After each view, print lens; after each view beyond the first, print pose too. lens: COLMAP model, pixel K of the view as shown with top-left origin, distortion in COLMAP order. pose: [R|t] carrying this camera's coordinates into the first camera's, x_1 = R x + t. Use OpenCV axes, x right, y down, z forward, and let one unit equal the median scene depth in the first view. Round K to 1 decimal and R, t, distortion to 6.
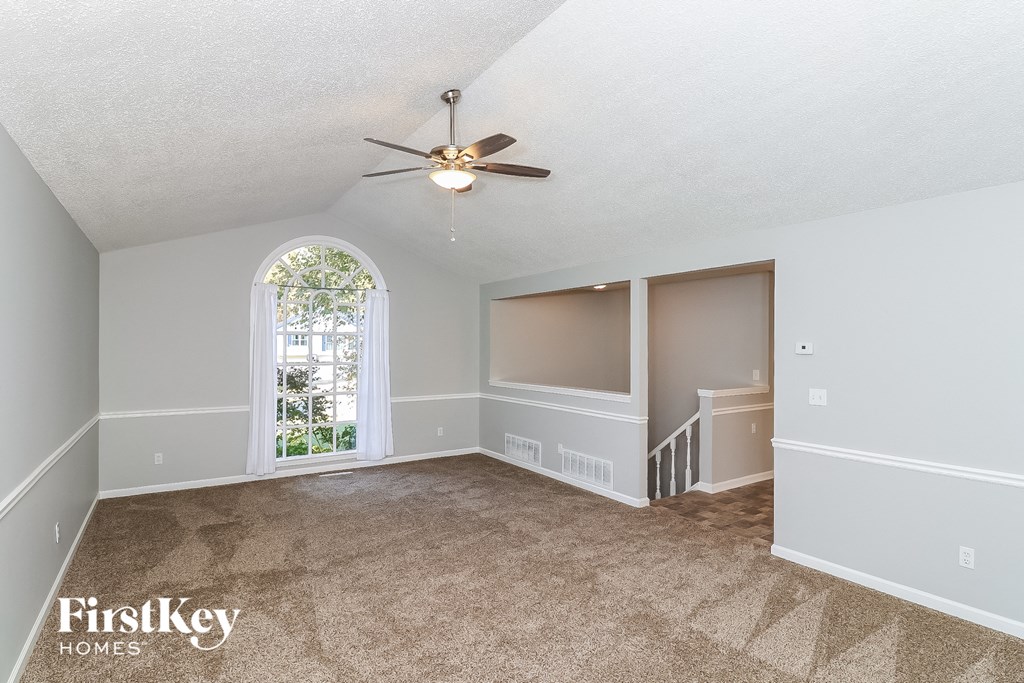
lens RADIAL K [[515.5, 0, 509.4], [0, 515.5, 343.6], [0, 0, 1]] dist [0.003632, -0.011582]
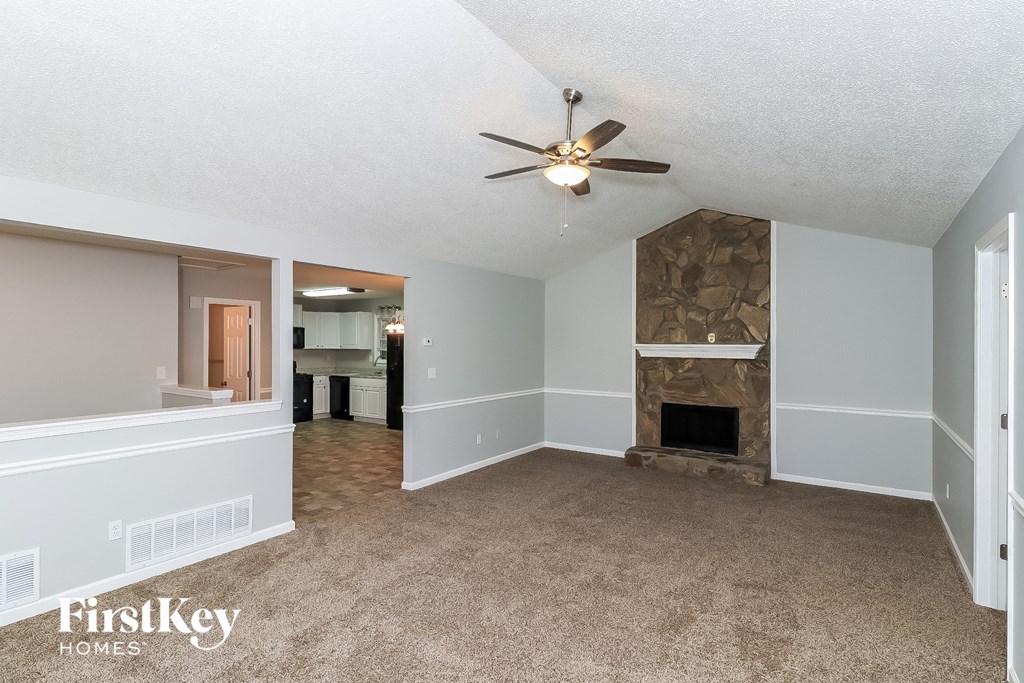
lens RADIAL K [[515.5, 0, 509.4], [0, 515.5, 343.6], [0, 0, 1]] dist [0.003632, -0.011582]
pose [[-0.381614, -0.010870, 0.924258, -0.765905], [-0.010595, 0.999917, 0.007385, 0.000514], [-0.924261, -0.006975, -0.381697, 1.139910]]
